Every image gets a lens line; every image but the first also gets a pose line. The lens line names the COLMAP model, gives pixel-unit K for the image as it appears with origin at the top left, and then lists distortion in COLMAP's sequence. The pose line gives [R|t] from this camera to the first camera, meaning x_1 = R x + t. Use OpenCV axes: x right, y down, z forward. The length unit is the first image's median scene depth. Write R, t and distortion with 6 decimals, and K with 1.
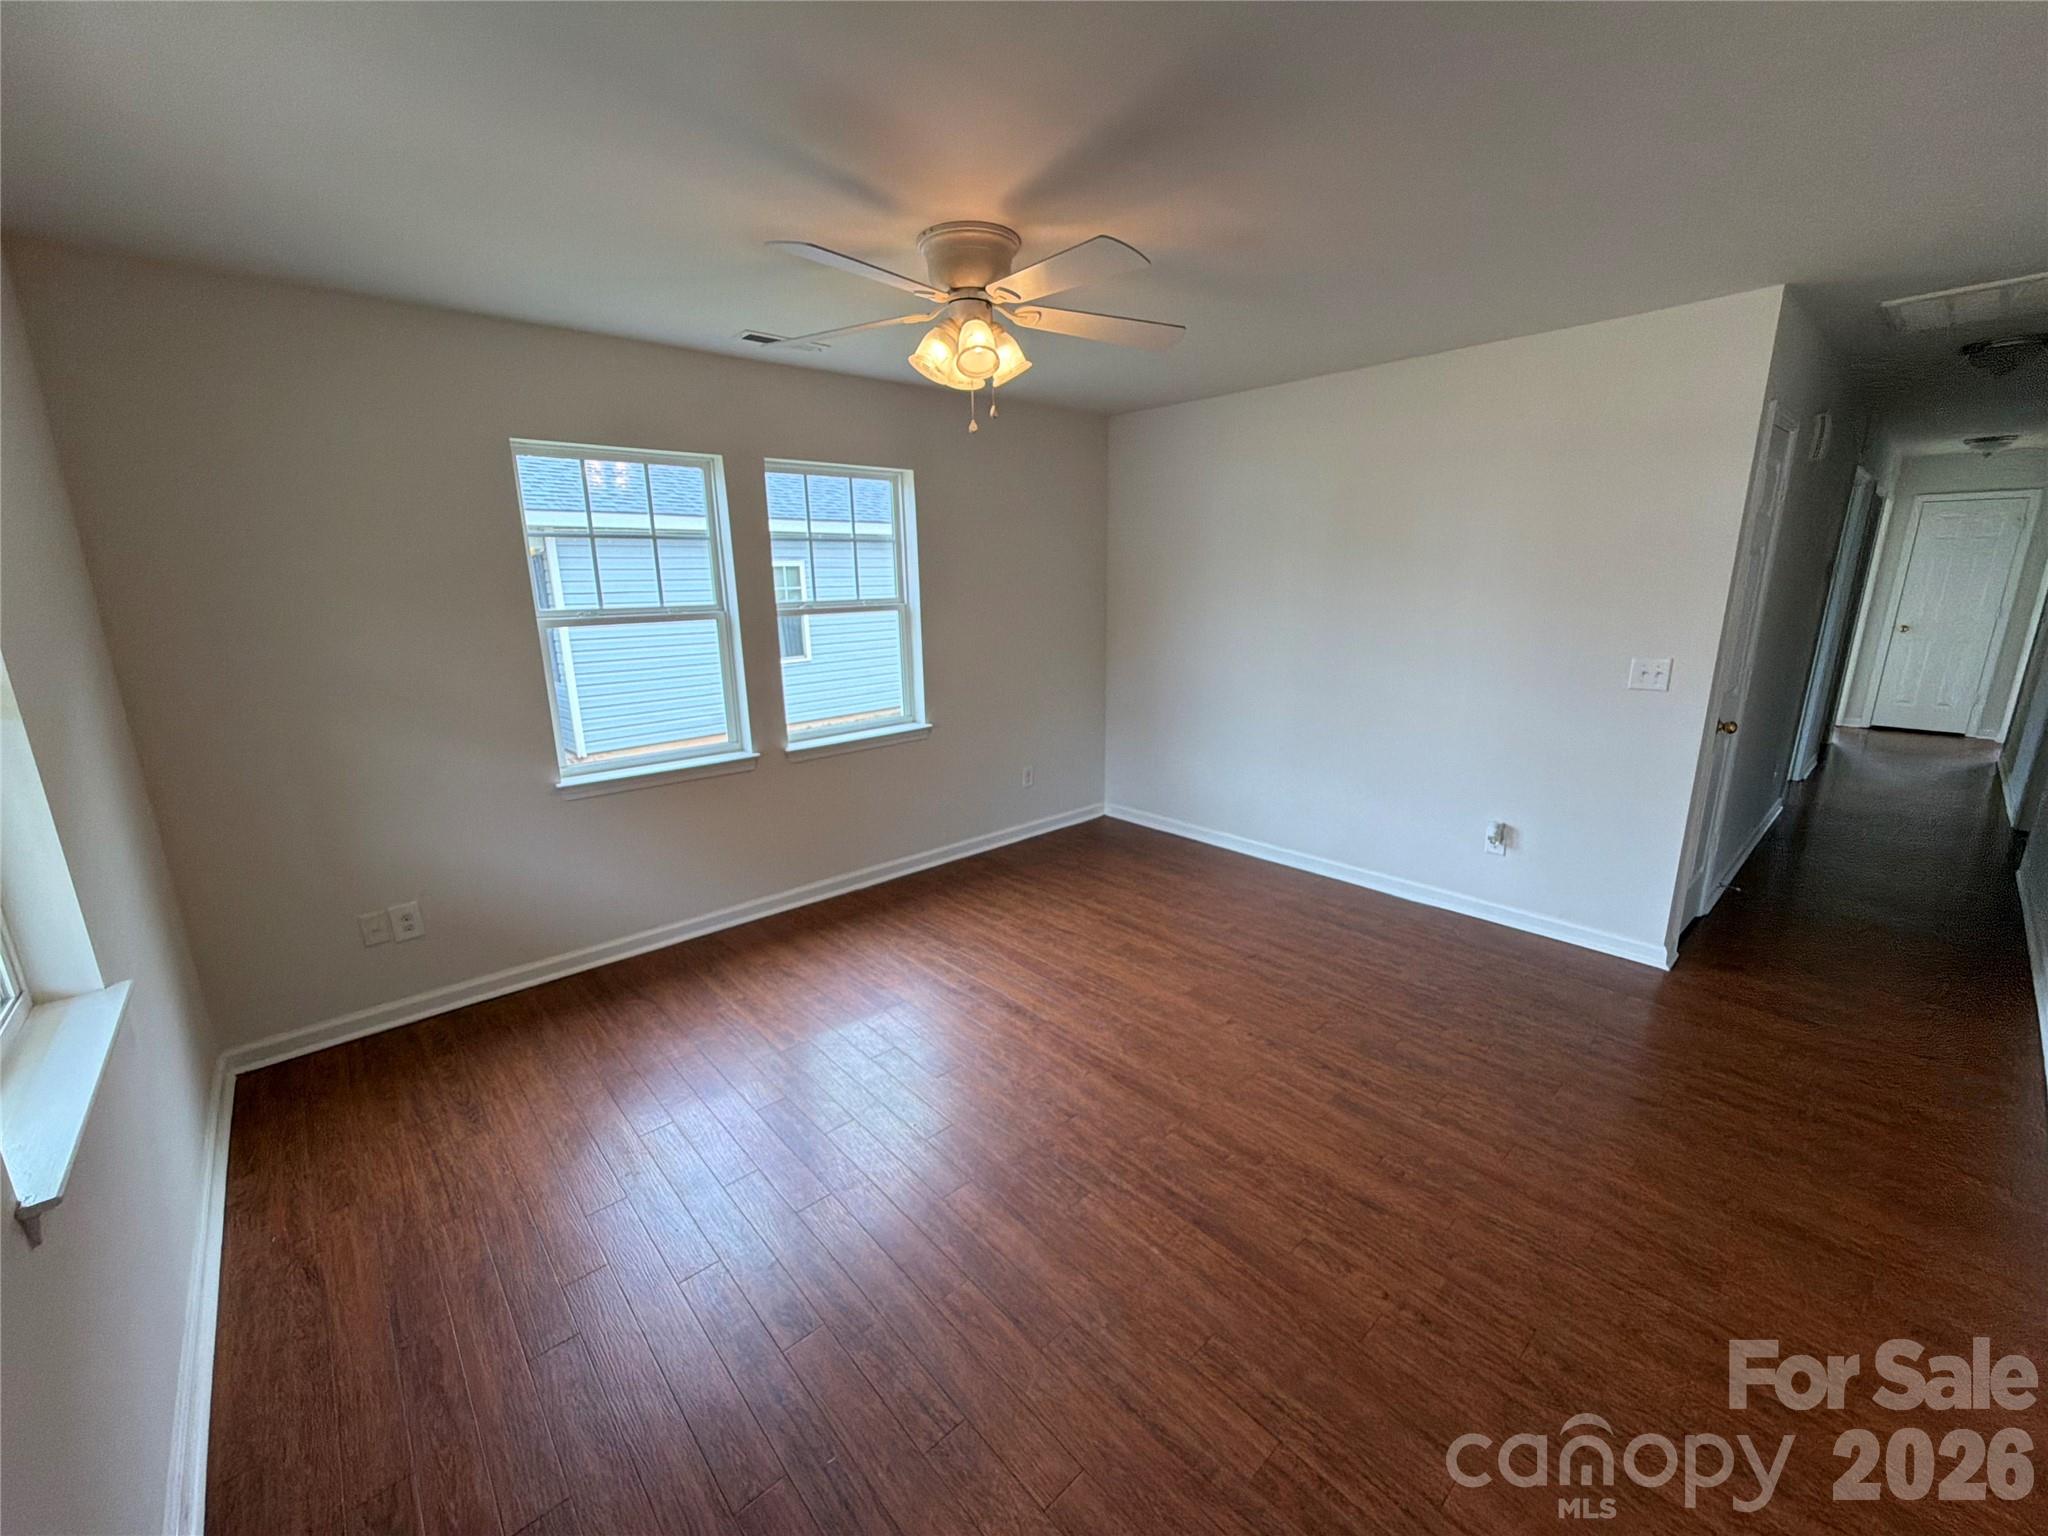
lens RADIAL K [[818.7, 0, 1020.9], [0, 818.7, 766.9], [0, 0, 1]] dist [0.002377, 0.000118]
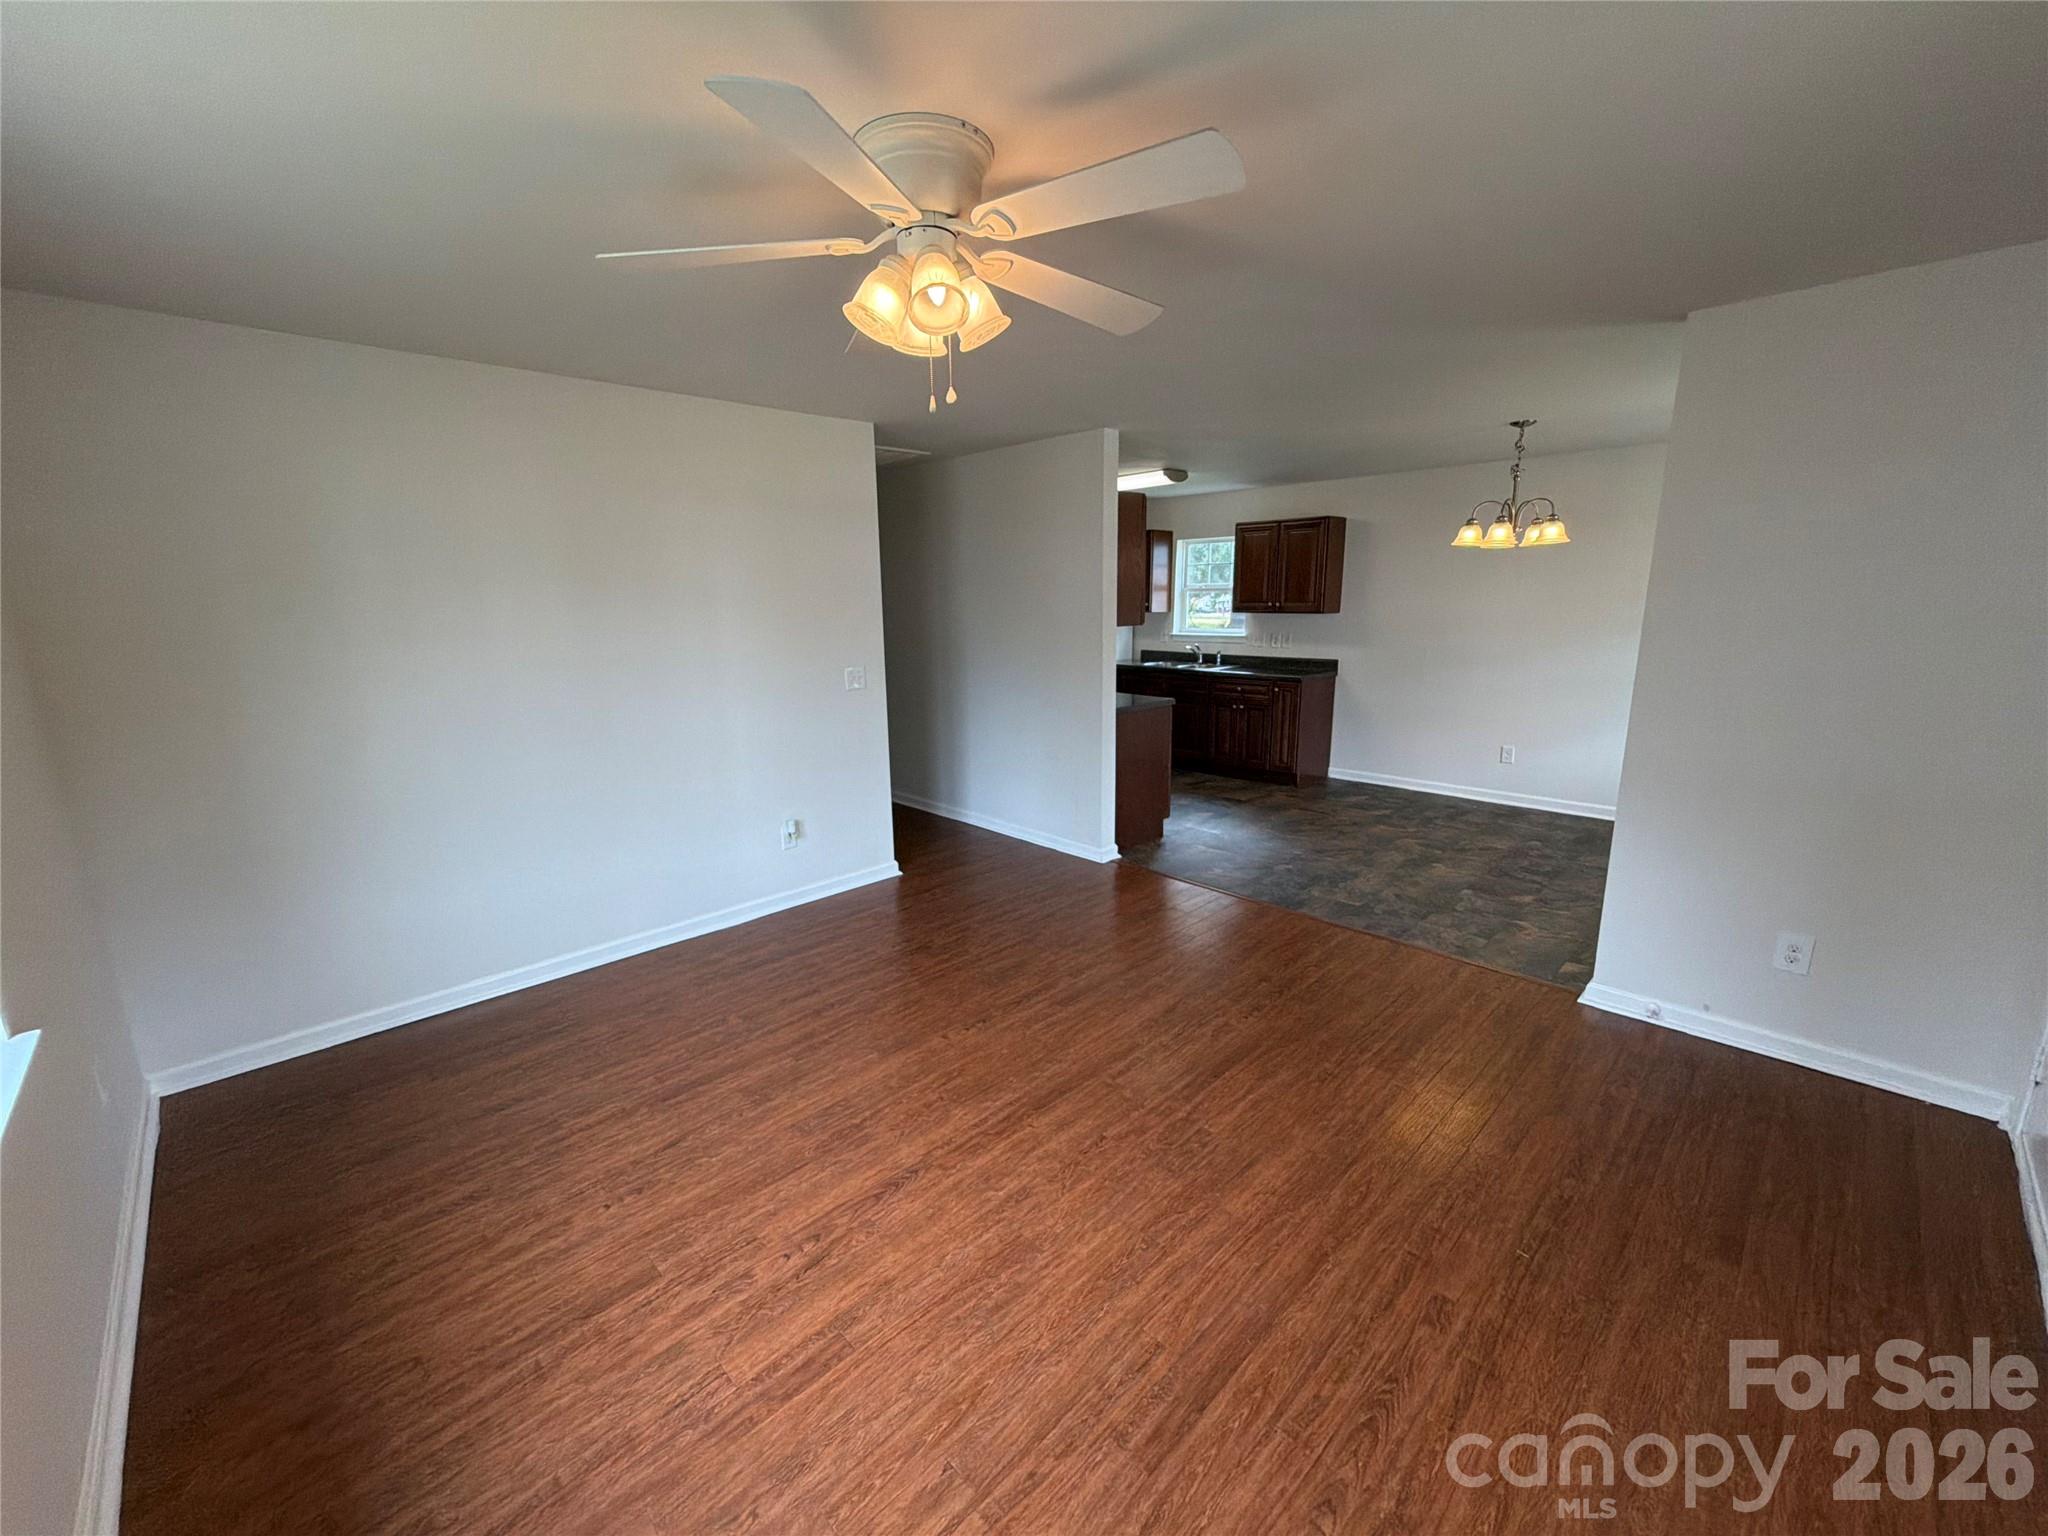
lens RADIAL K [[818.7, 0, 1021.0], [0, 818.7, 773.6], [0, 0, 1]] dist [0.002377, 0.000118]
pose [[-0.040980, -0.200566, 0.978823, -0.579930], [0.247617, 0.947047, 0.204422, -0.159056], [-0.967991, 0.250750, 0.010854, 0.681465]]
